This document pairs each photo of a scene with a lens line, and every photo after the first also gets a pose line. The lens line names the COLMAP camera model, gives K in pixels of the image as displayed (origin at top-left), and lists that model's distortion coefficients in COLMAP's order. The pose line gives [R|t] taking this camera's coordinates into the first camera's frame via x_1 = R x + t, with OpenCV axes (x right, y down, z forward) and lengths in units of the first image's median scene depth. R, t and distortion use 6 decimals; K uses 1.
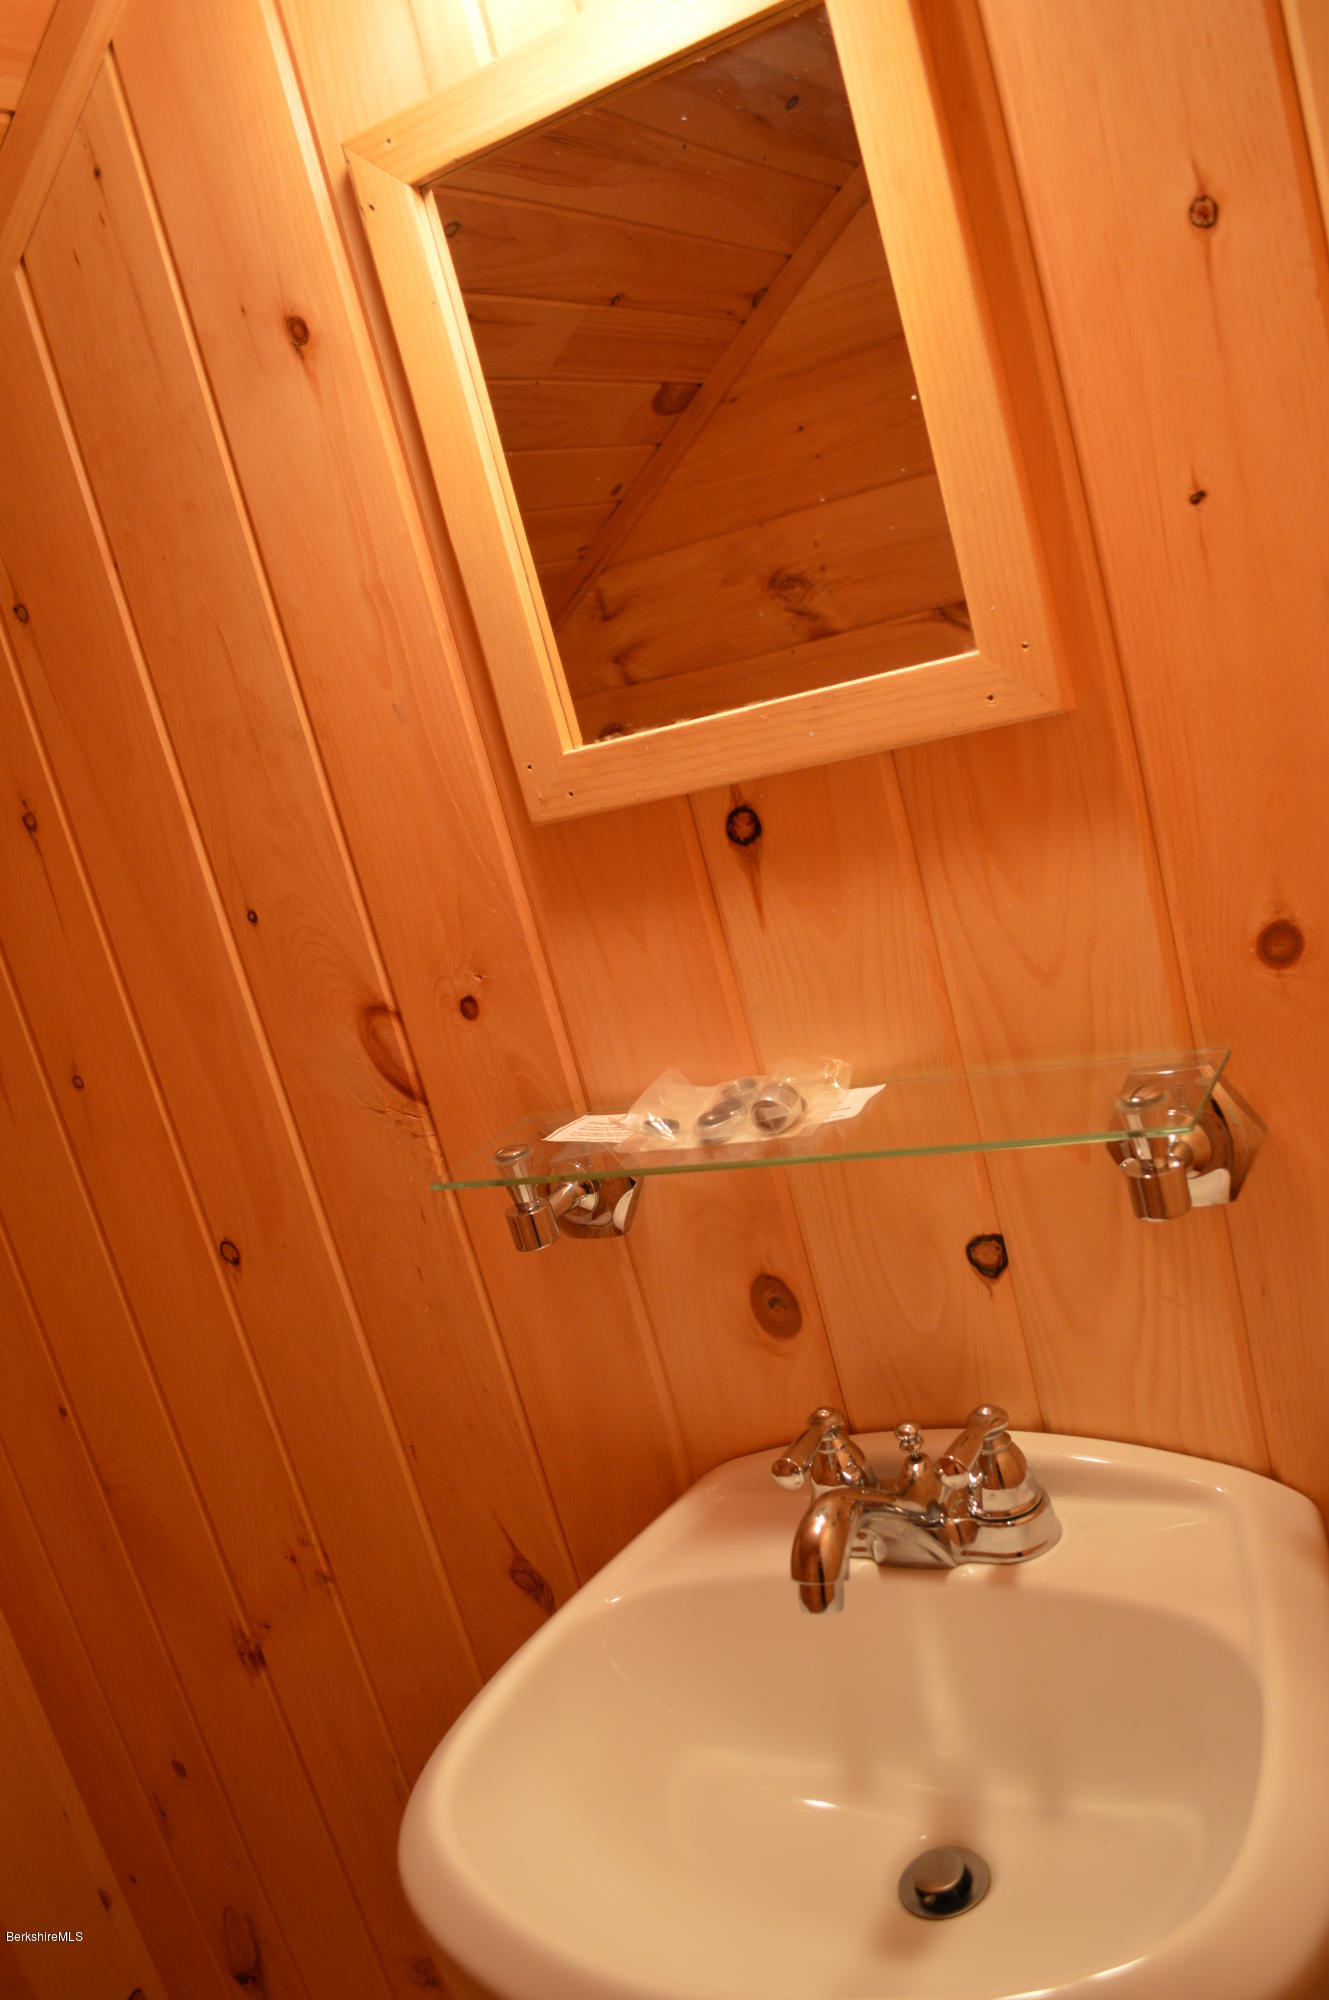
lens RADIAL K [[1599.1, 0, 664.5], [0, 1599.1, 1000.0], [0, 0, 1]] dist [-0.085200, 0.012326]
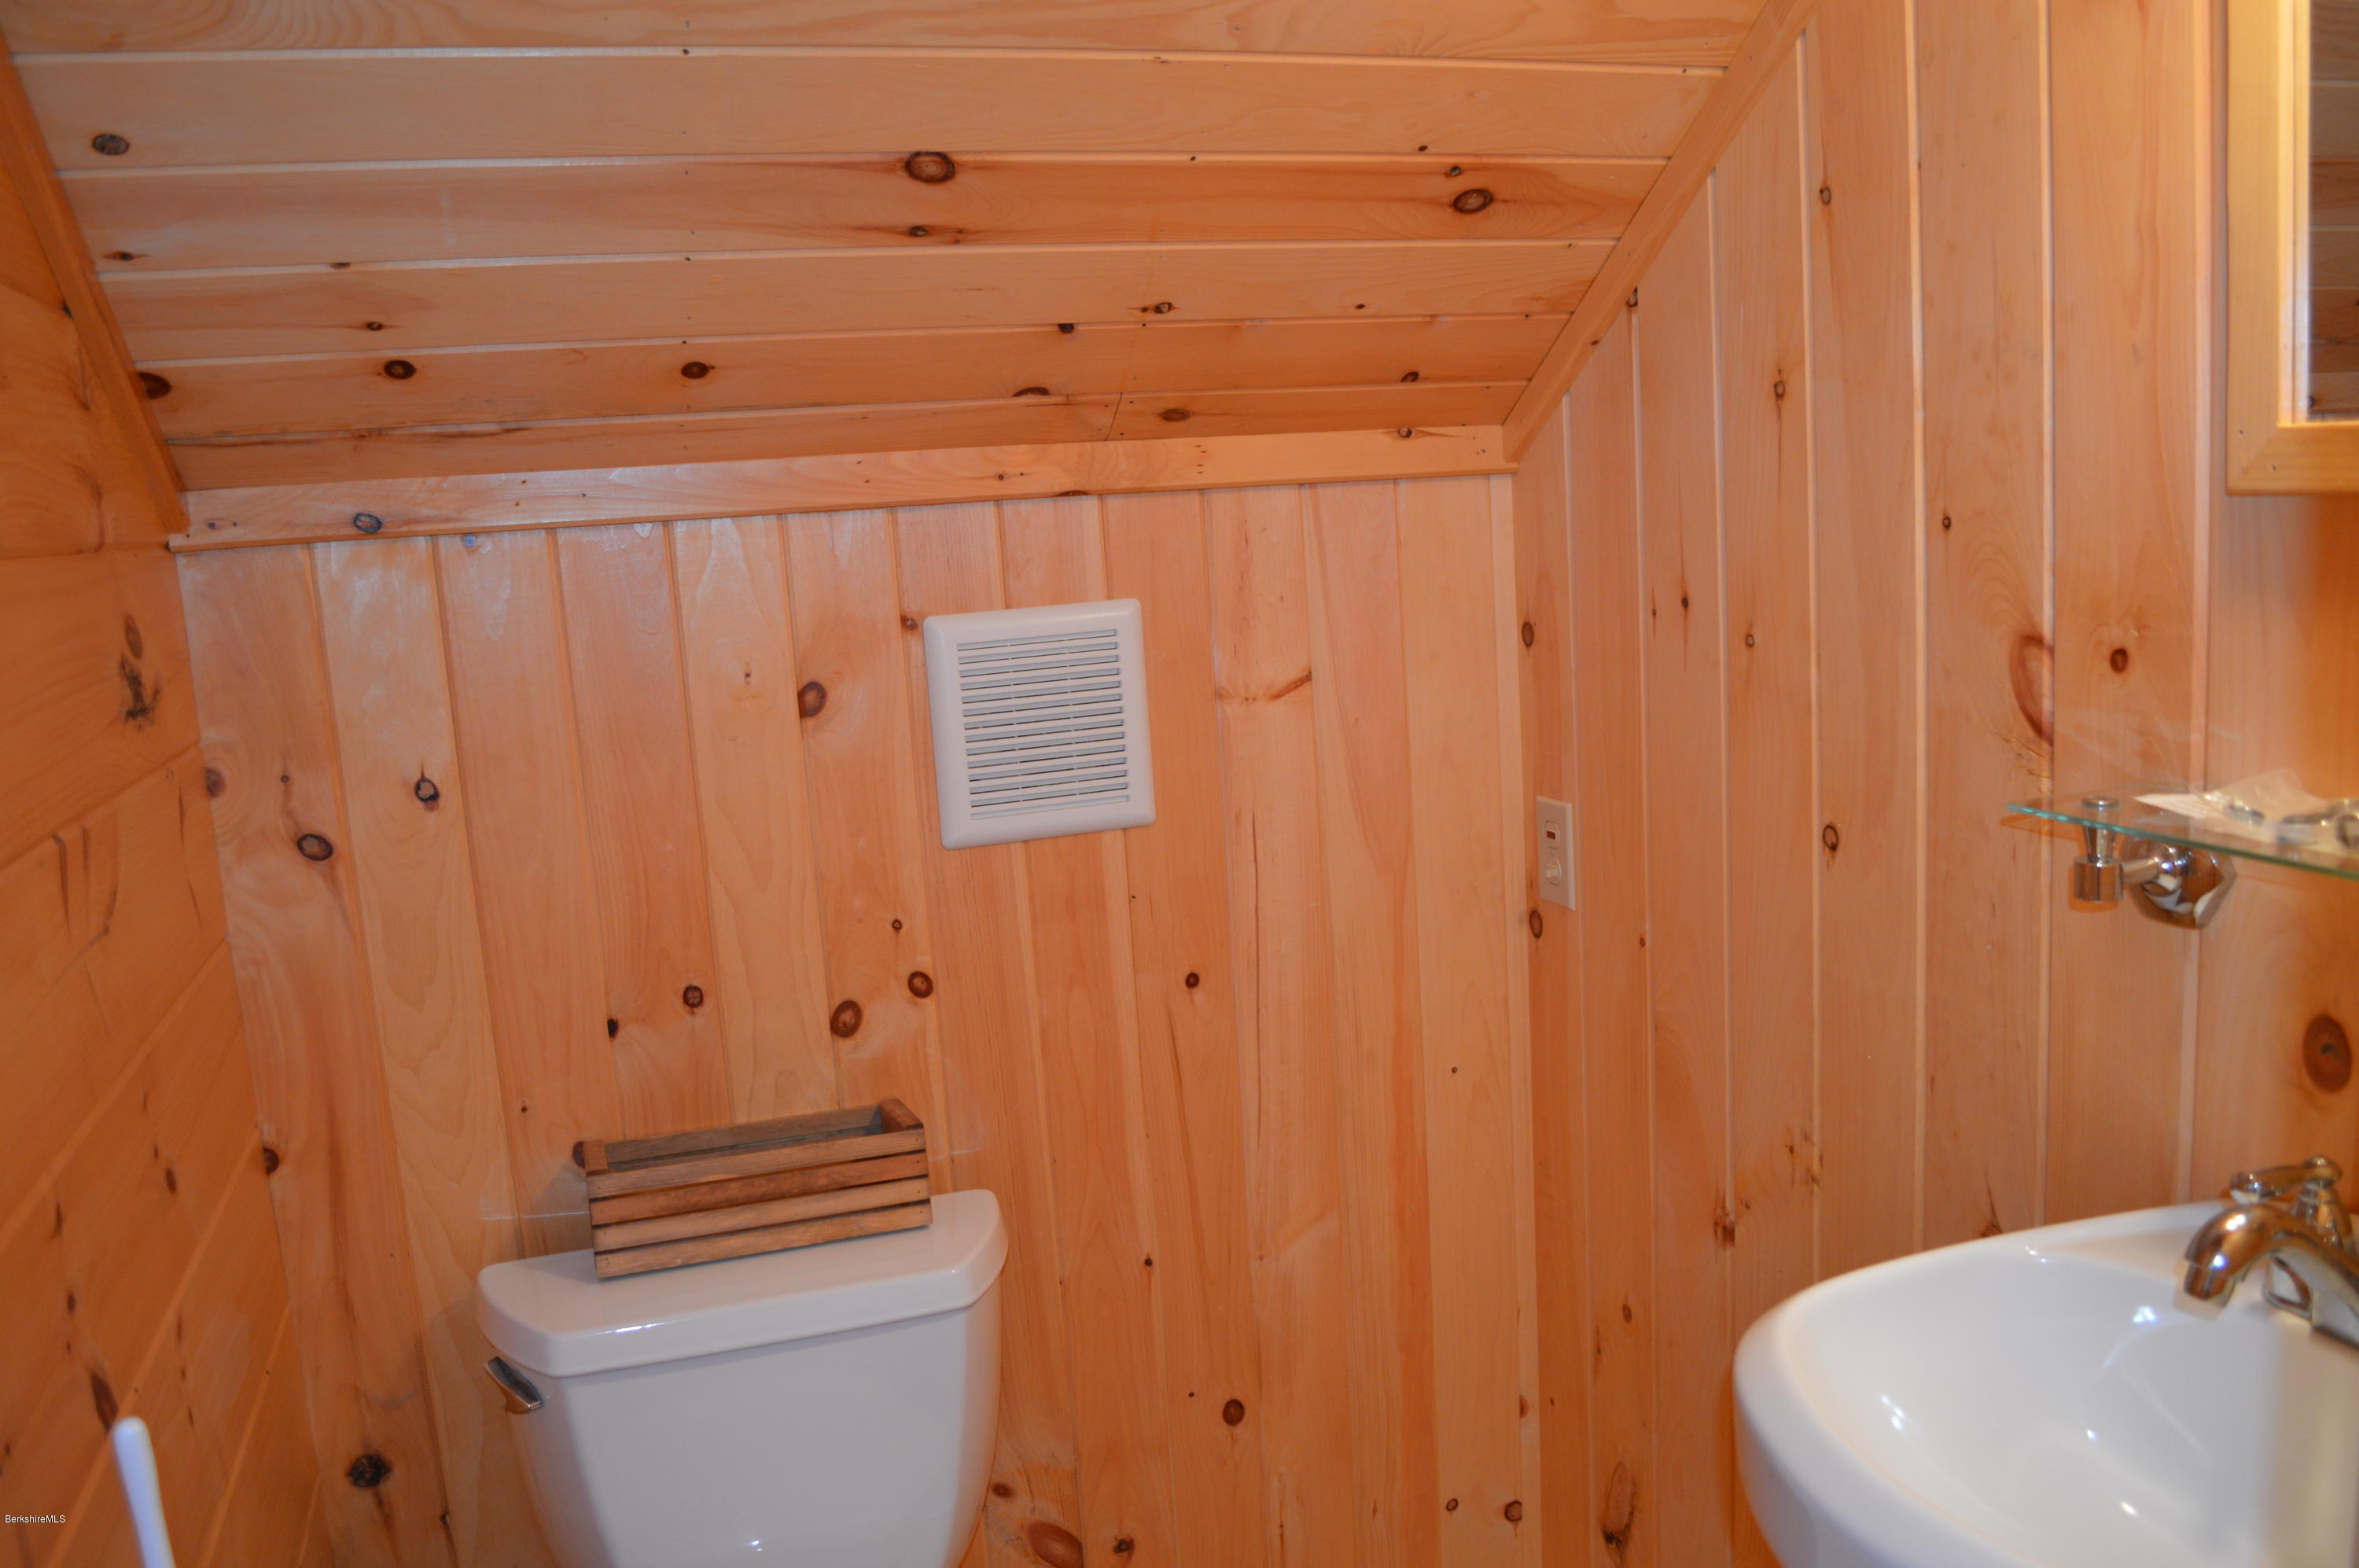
lens RADIAL K [[1886.1, 0, 1174.1], [0, 1886.1, 771.7], [0, 0, 1]] dist [-0.085200, 0.012326]
pose [[0.723998, 0.312163, -0.615127, 0.171940], [-0.270400, 0.948808, 0.163240, 0.040750], [0.634595, 0.048145, 0.771344, -0.241375]]
